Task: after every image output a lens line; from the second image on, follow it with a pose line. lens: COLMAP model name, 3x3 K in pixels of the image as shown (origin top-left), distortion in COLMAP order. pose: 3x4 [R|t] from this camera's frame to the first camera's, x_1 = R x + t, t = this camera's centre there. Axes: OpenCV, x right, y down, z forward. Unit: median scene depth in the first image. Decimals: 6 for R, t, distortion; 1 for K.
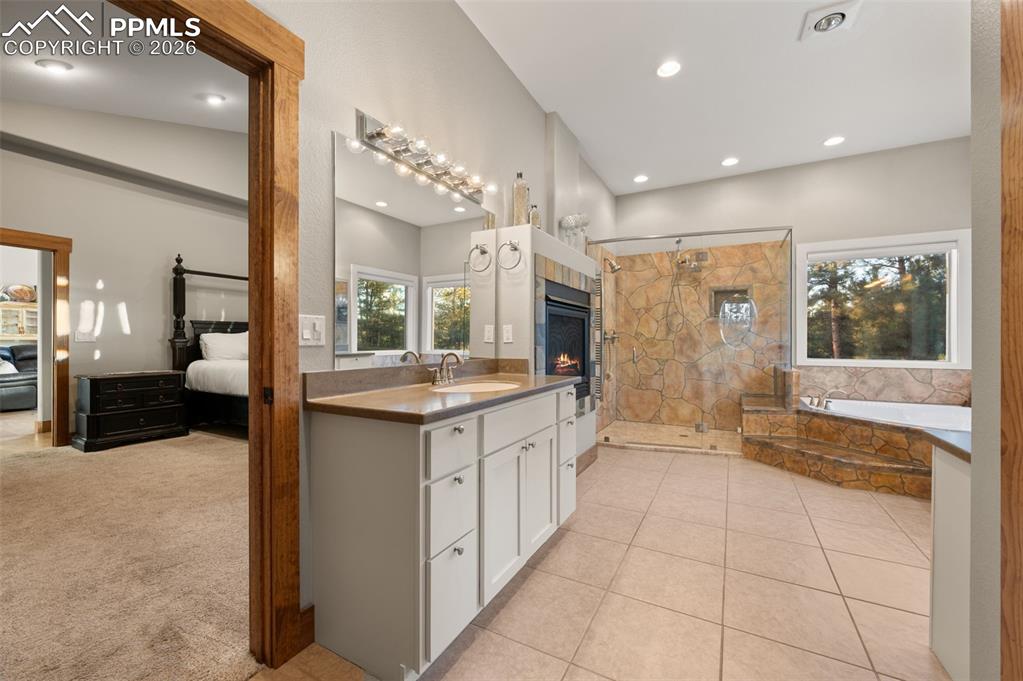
lens RADIAL K [[404.0, 0, 514.5], [0, 404.0, 339.1], [0, 0, 1]] dist [-0.001480, -0.000185]
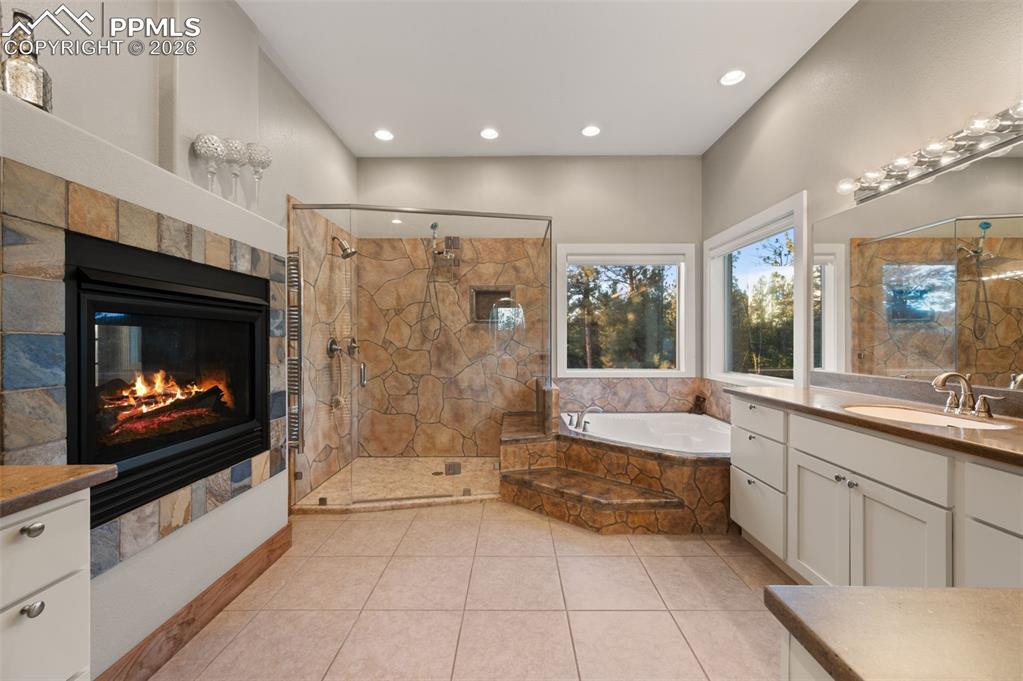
lens RADIAL K [[404.0, 0, 511.7], [0, 404.0, 341.0], [0, 0, 1]] dist [-0.001480, -0.000185]
pose [[0.883325, -0.002466, 0.468755, 0.186036], [0.001807, 0.999997, 0.001855, -0.019293], [-0.468758, -0.000791, 0.883326, 0.250724]]
